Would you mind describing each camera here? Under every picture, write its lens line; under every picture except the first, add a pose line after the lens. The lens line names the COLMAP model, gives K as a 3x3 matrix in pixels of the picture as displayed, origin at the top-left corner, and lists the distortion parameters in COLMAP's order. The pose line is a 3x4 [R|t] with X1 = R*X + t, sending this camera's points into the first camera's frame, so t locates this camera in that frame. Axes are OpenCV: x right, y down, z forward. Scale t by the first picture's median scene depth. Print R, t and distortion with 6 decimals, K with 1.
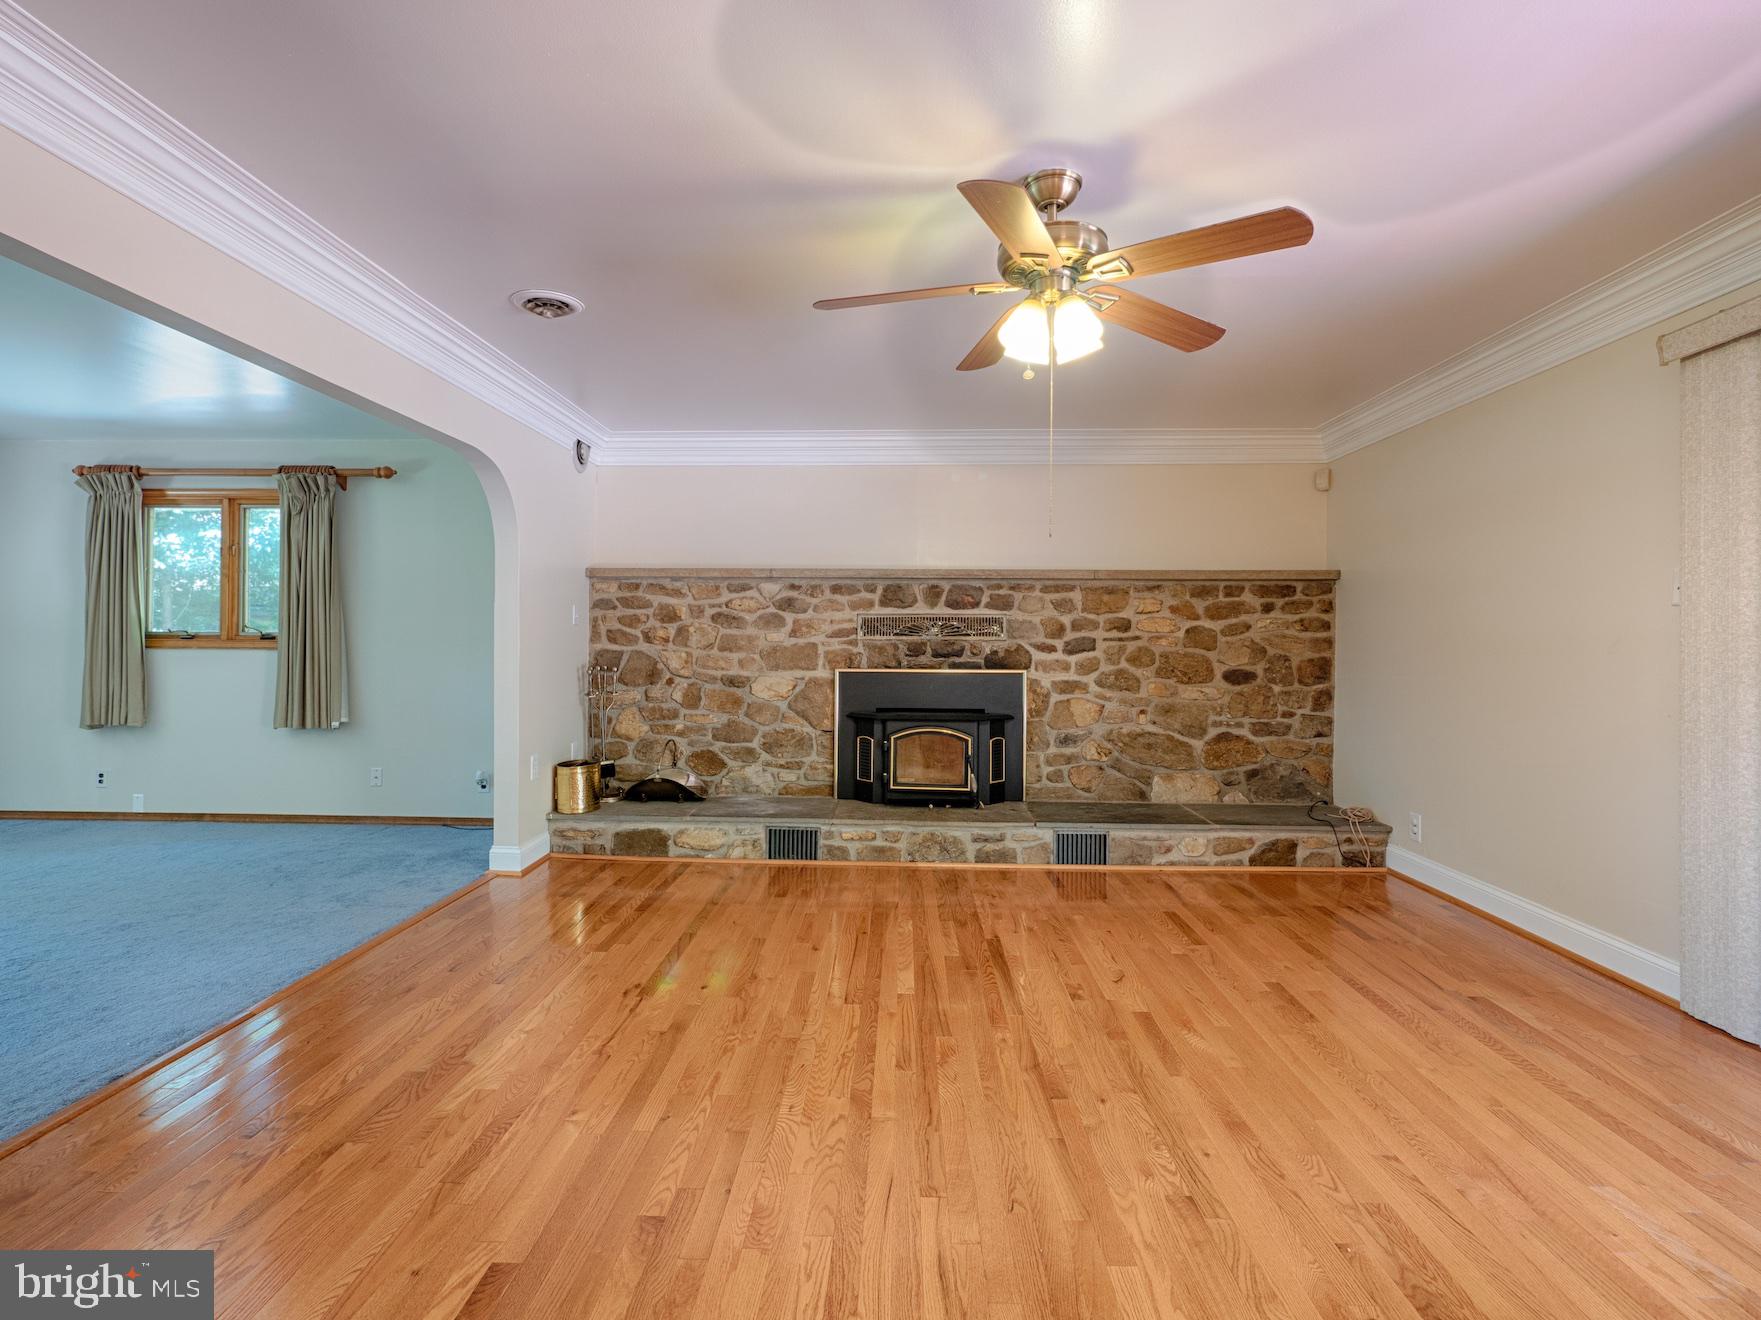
lens RADIAL K [[819.5, 0, 882.3], [0, 819.5, 654.7], [0, 0, 1]] dist [0.000603, 0.000005]
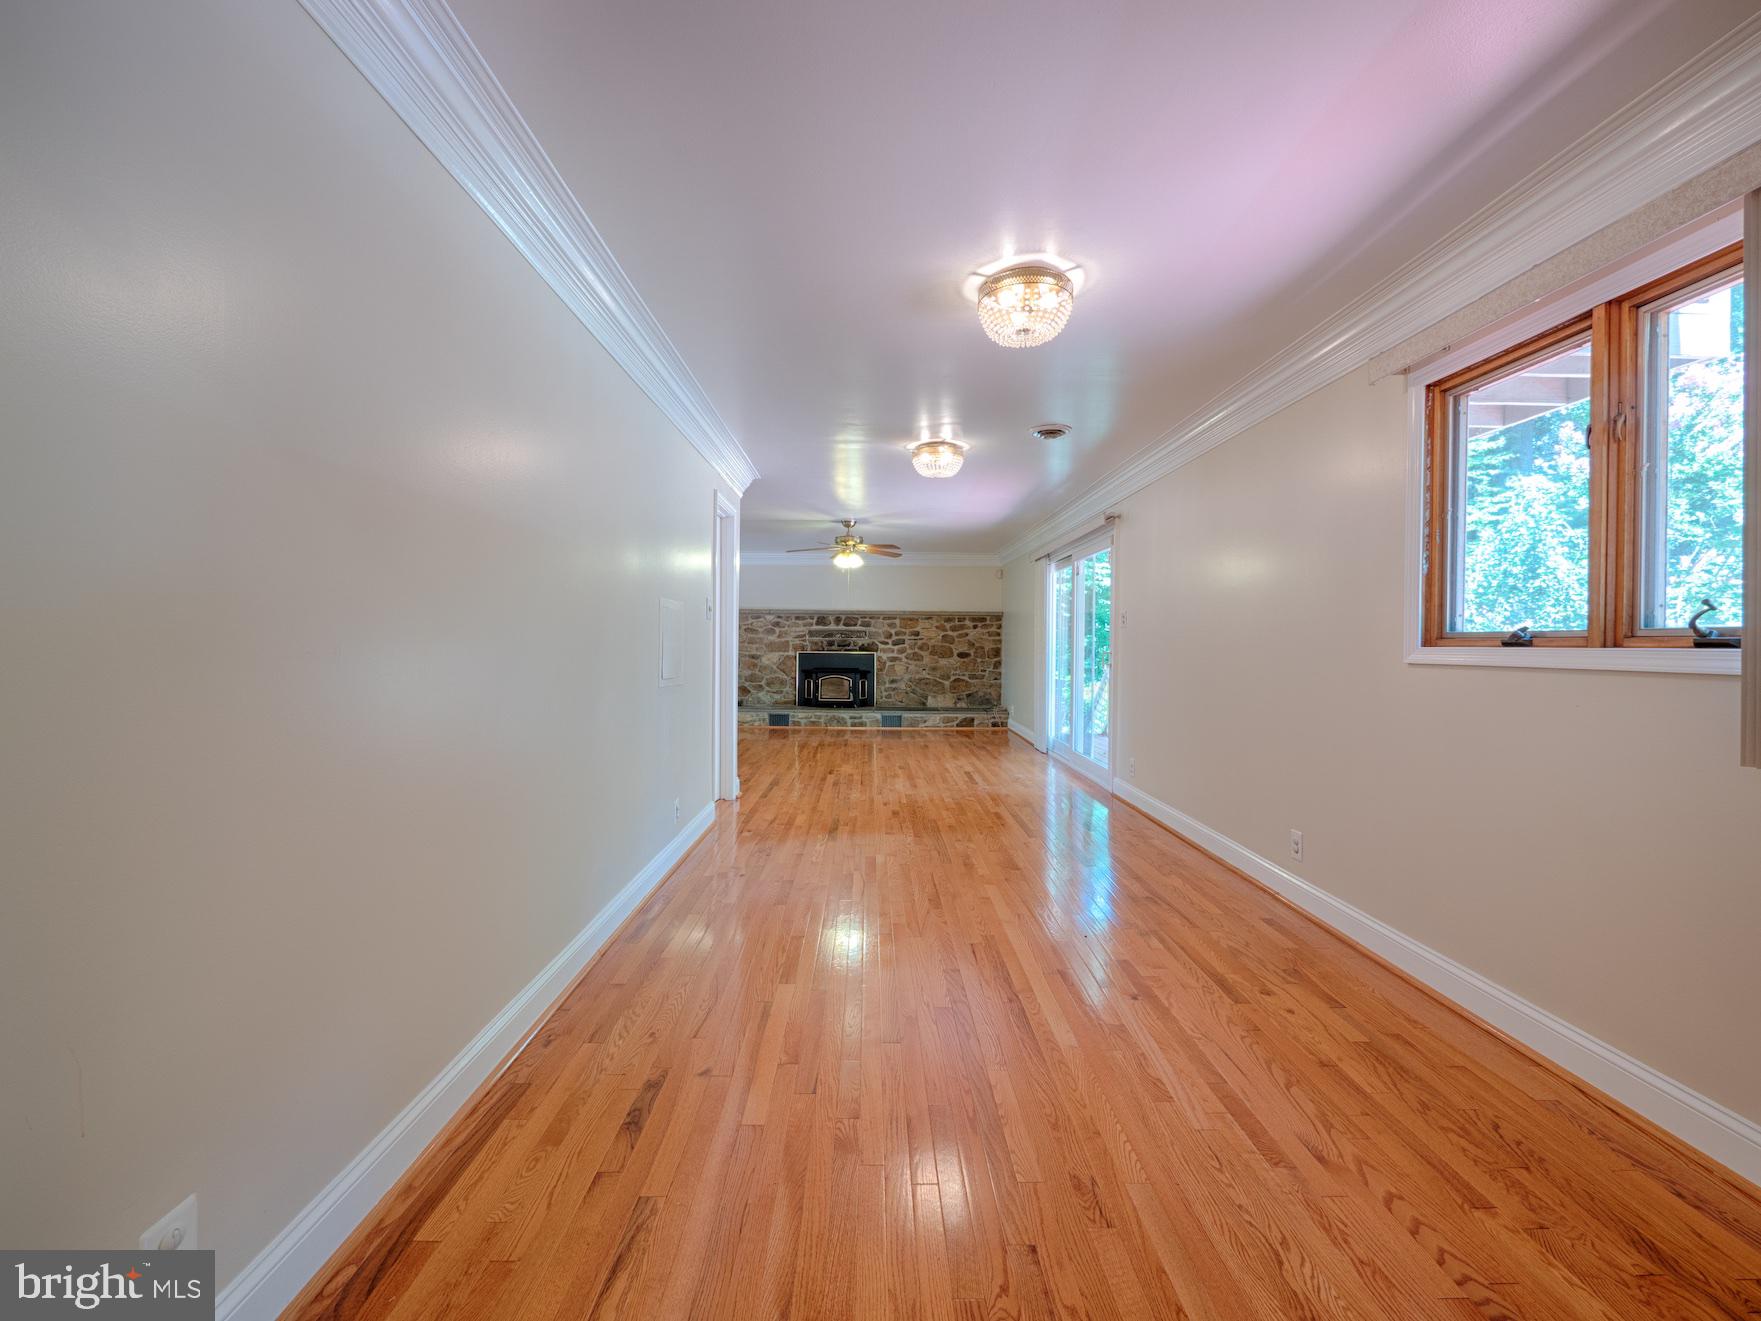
lens RADIAL K [[710.9, 0, 877.0], [0, 710.9, 646.7], [0, 0, 1]] dist [-0.000509, 0.000012]
pose [[0.999248, 0.003200, 0.038642, 0.097481], [-0.003011, 0.999983, -0.004935, 0.013180], [-0.038657, 0.004815, 0.999241, -1.092555]]
